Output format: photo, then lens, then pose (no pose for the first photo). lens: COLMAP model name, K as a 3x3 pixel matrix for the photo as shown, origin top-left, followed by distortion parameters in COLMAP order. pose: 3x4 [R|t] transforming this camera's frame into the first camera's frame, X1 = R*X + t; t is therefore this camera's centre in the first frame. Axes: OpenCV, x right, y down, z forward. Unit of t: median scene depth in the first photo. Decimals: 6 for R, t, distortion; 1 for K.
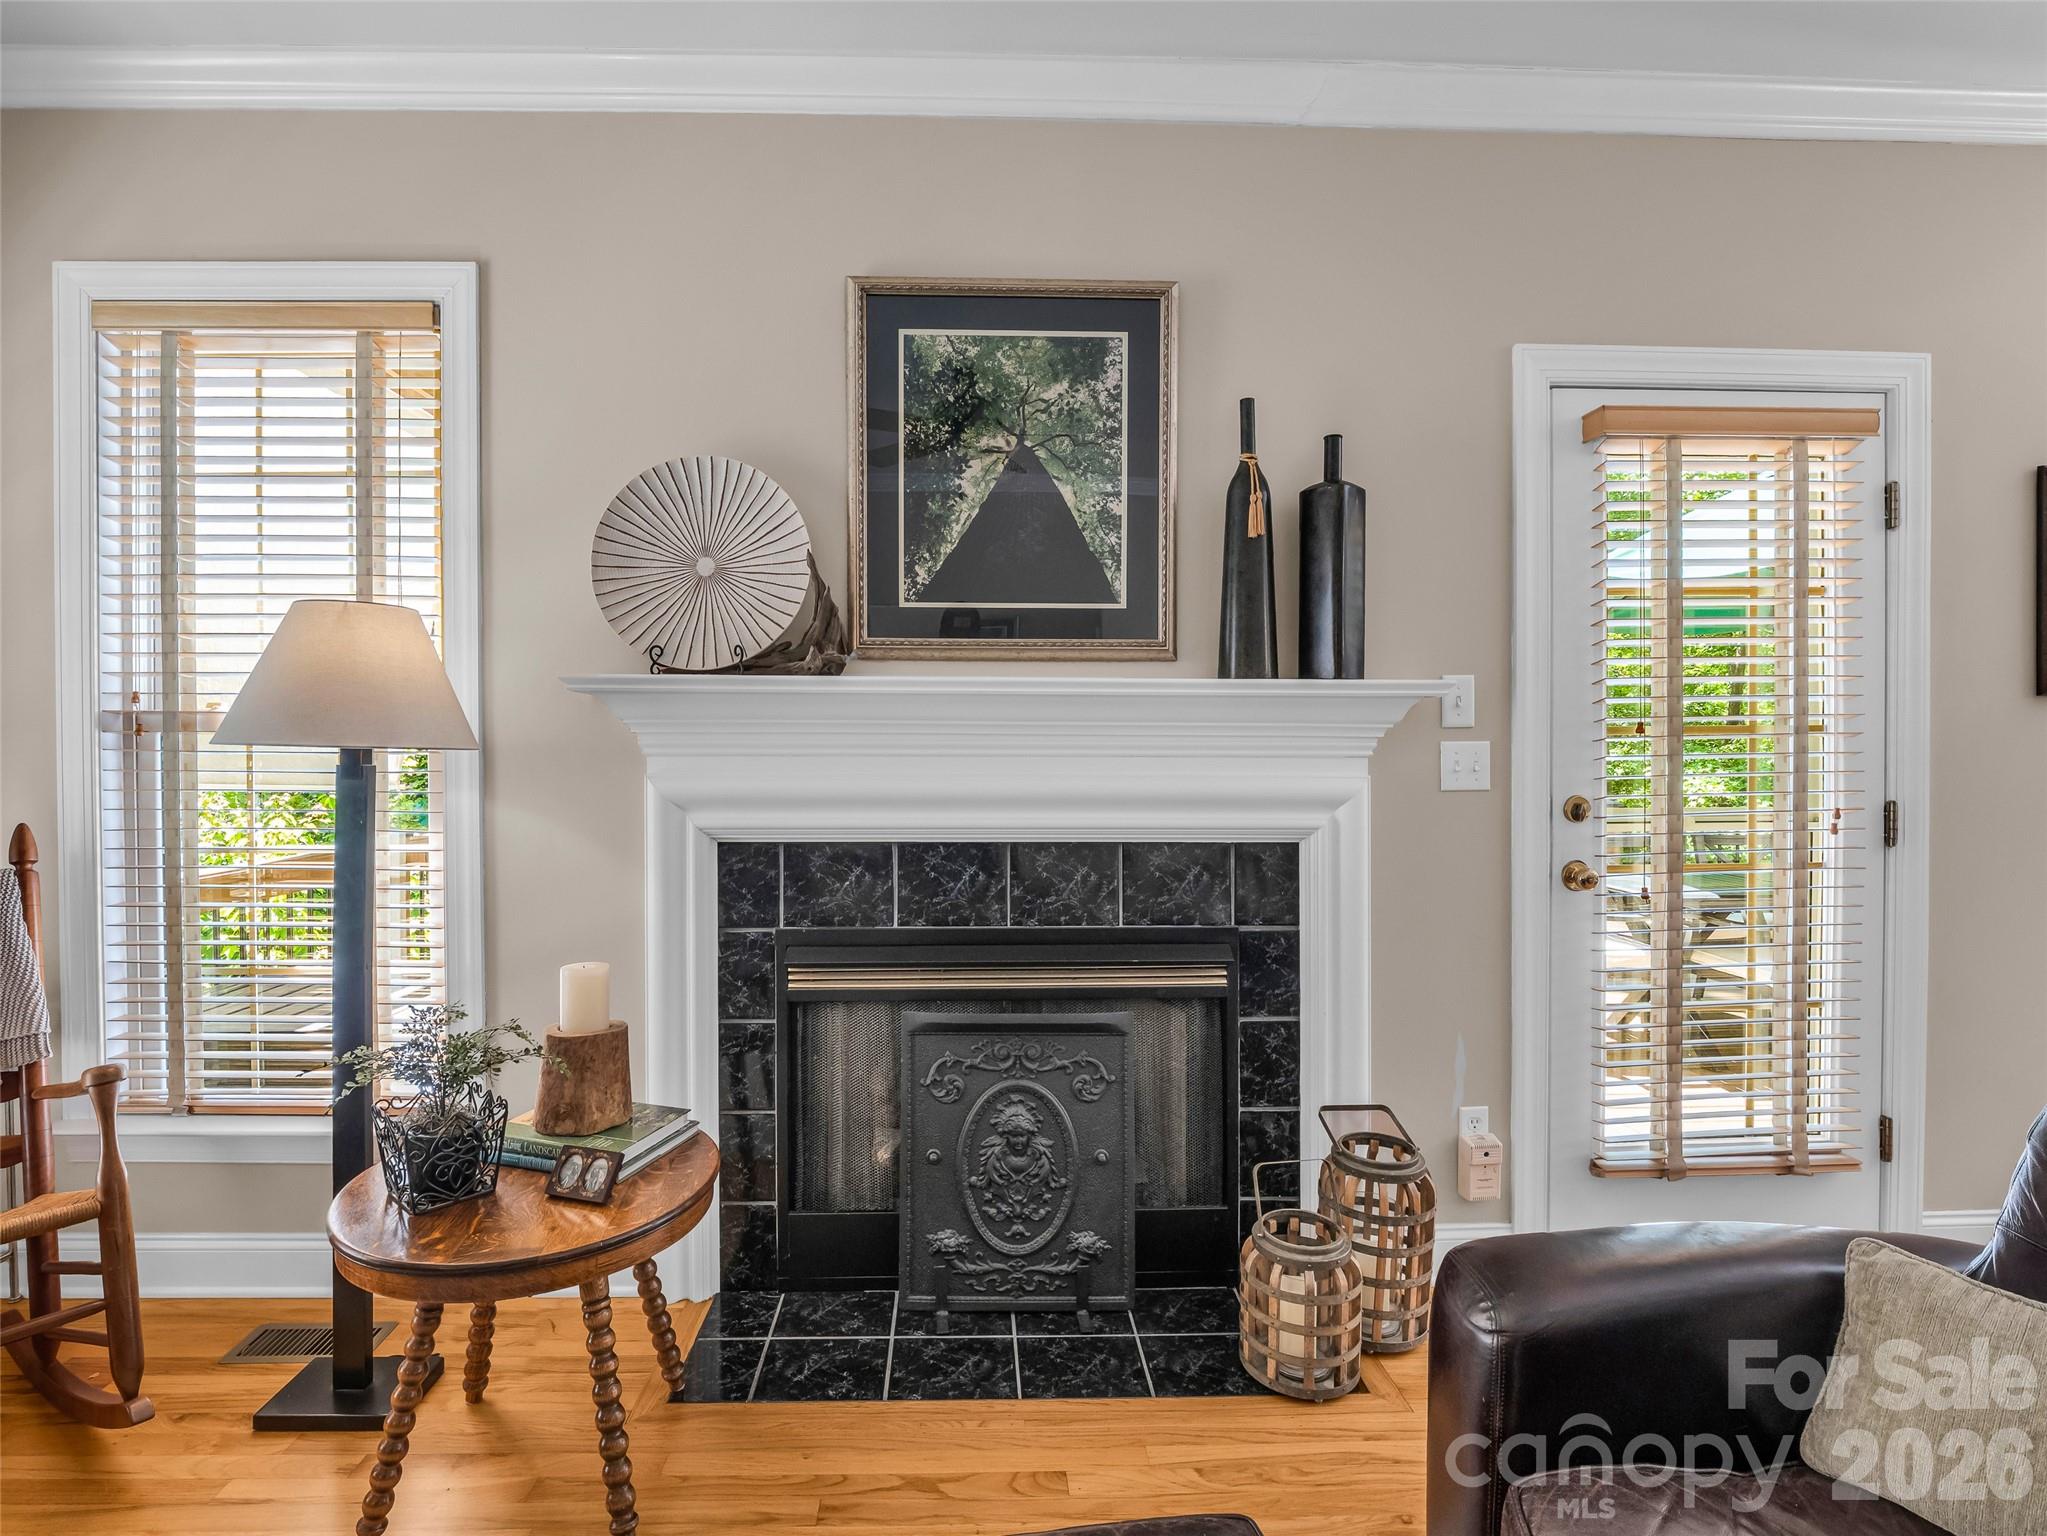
lens RADIAL K [[1012.3, 0, 1018.5], [0, 1012.3, 755.1], [0, 0, 1]] dist [-0.009672, -0.001740]
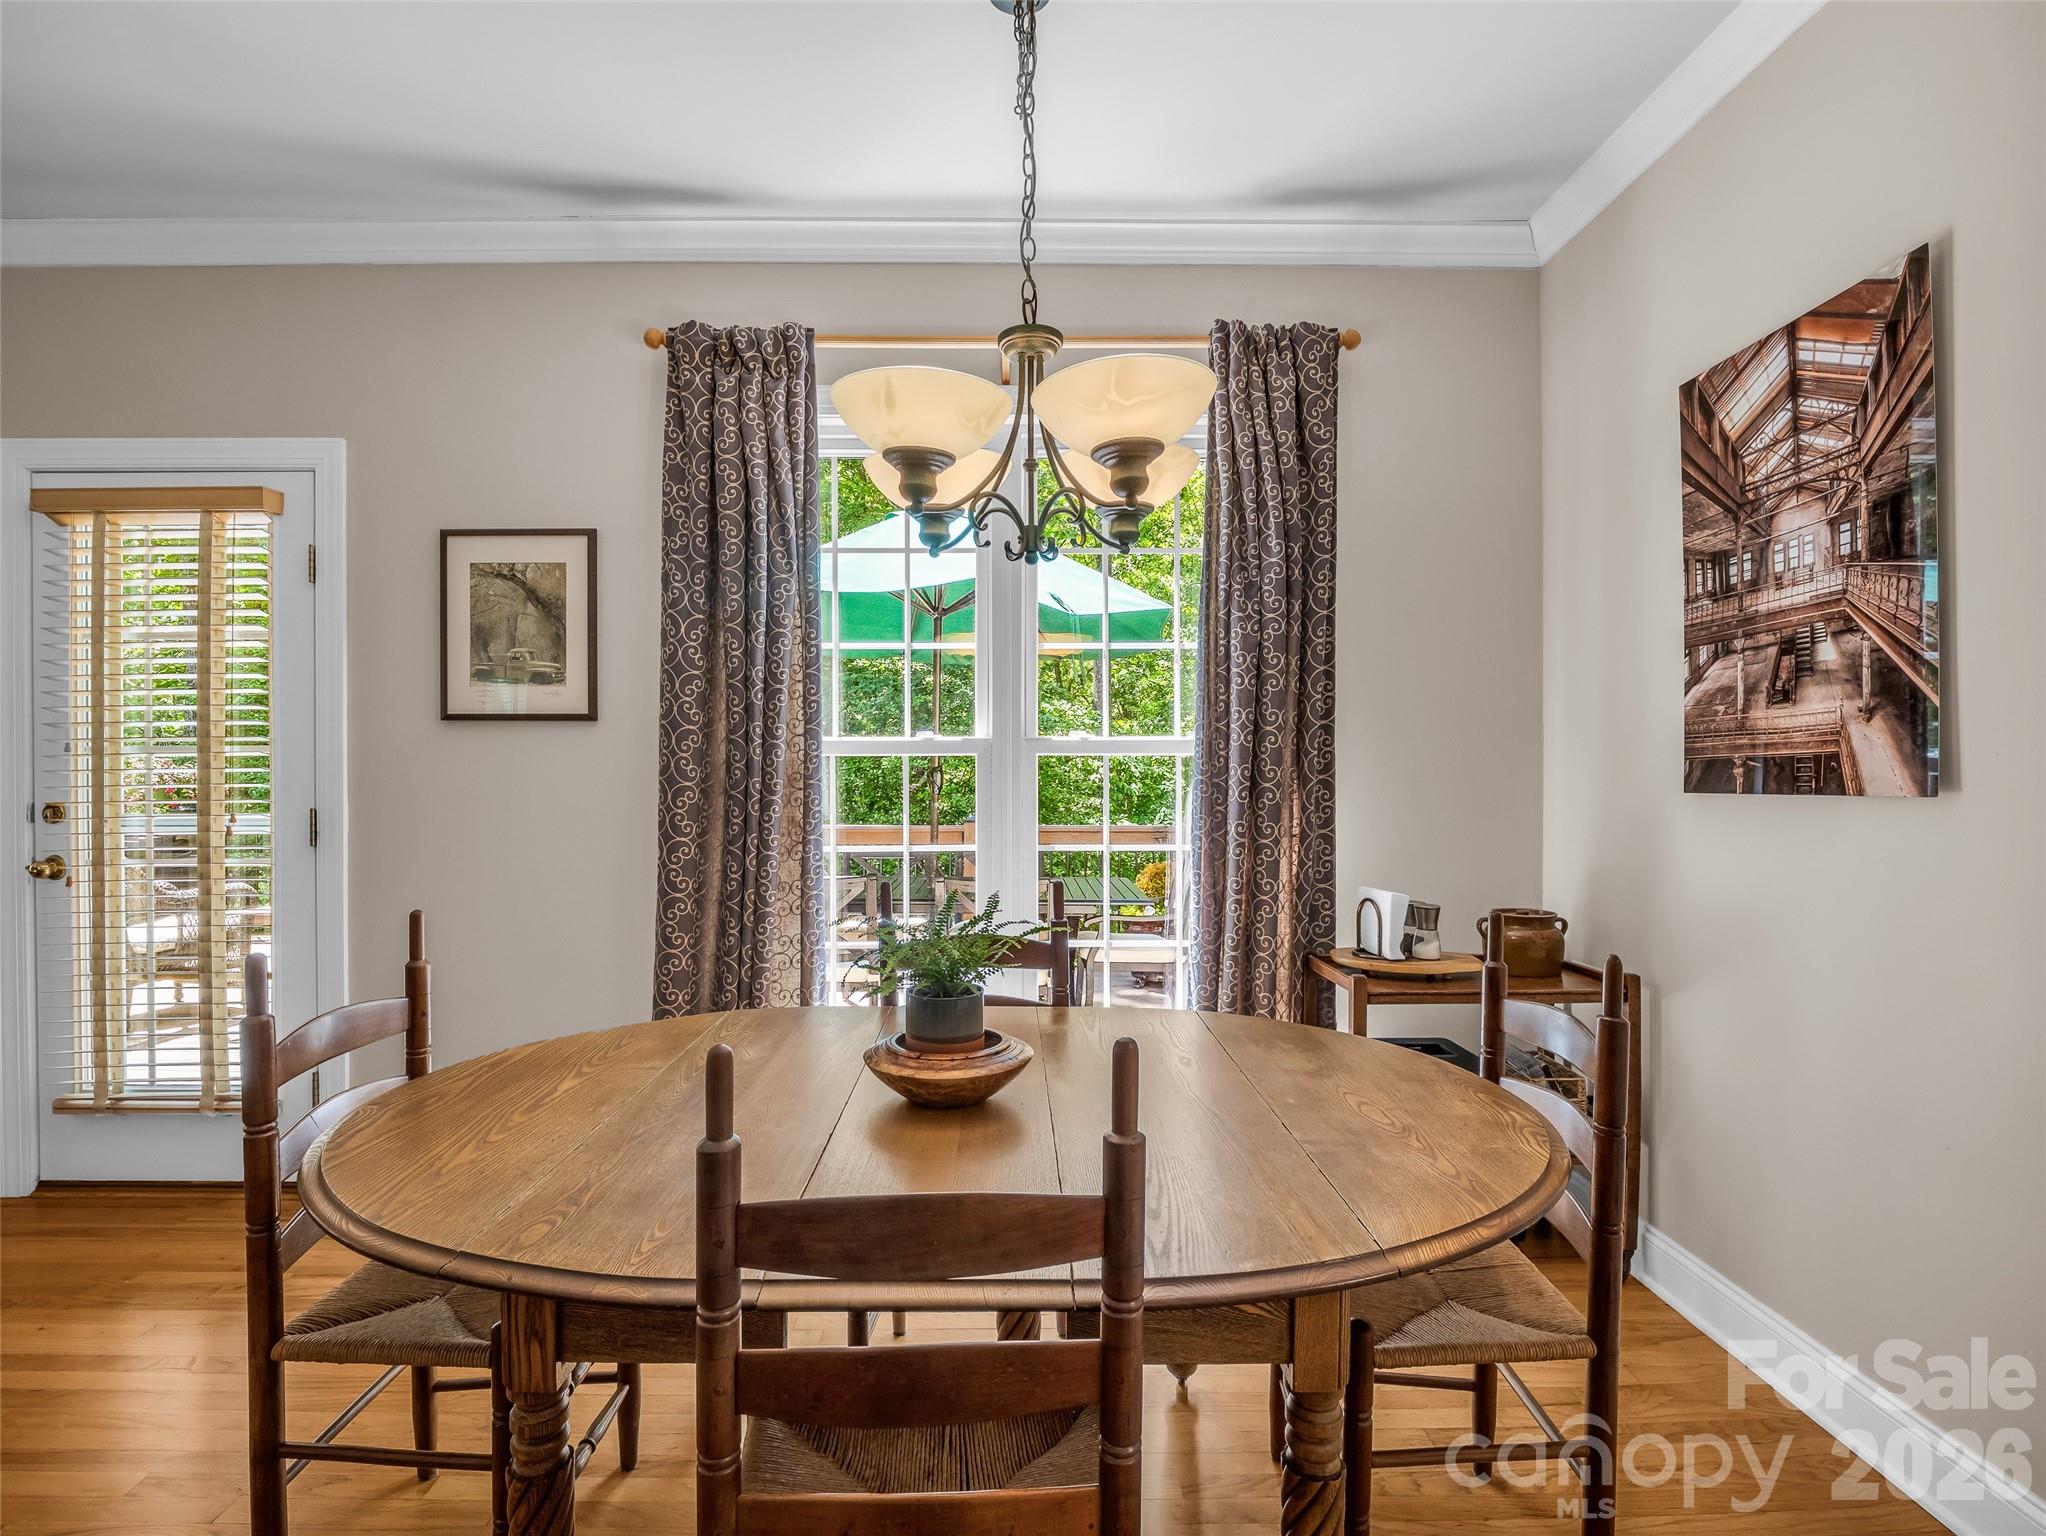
lens RADIAL K [[1011.8, 0, 1020.1], [0, 1011.8, 772.1], [0, 0, 1]] dist [-0.009672, -0.001740]
pose [[0.999915, 0.003733, -0.012514, 1.789906], [-0.003778, 0.999986, -0.003574, 0.003668], [0.012500, 0.003621, 0.999915, -0.206545]]
